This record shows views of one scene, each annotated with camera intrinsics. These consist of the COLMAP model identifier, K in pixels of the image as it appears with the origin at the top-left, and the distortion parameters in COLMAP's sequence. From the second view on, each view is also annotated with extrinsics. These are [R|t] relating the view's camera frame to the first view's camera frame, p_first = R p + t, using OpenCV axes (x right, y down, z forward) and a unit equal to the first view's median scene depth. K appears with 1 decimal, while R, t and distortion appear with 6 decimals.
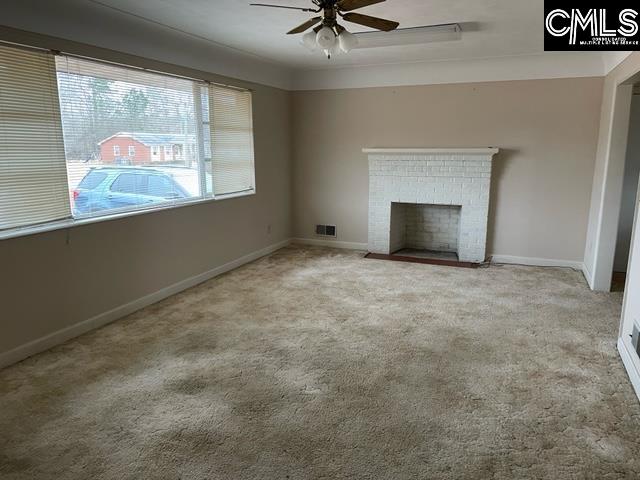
lens RADIAL K [[484.6, 0, 320.0], [0, 484.6, 240.0], [0, 0, 1]] dist [0.038826, -0.001531]
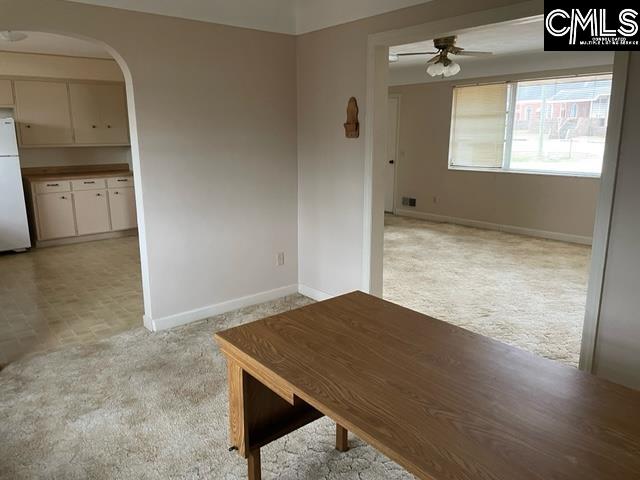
lens RADIAL K [[484.6, 0, 320.0], [0, 484.6, 240.0], [0, 0, 1]] dist [0.038826, -0.001531]
pose [[-0.470487, 0.190431, -0.861614, 1.619055], [-0.168710, 0.939010, 0.299661, -0.247231], [0.866129, 0.286349, -0.409664, 1.330957]]
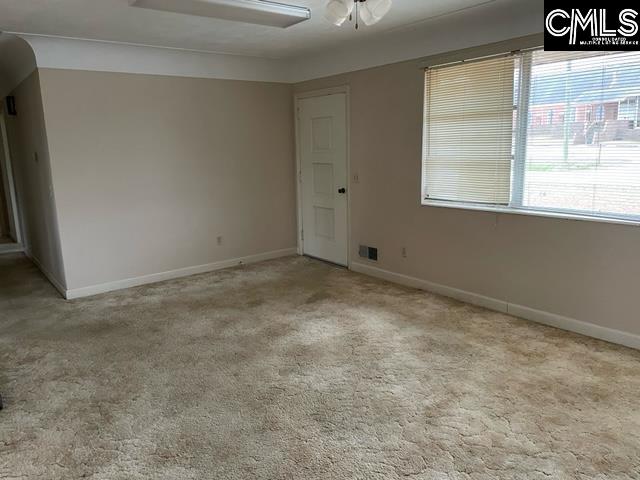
lens RADIAL K [[484.6, 0, 320.0], [0, 484.6, 240.0], [0, 0, 1]] dist [0.038826, -0.001531]
pose [[-0.502706, 0.181429, -0.845204, 0.670666], [-0.137535, 0.948488, 0.285402, -0.237383], [0.853447, 0.259719, -0.451858, 1.231097]]
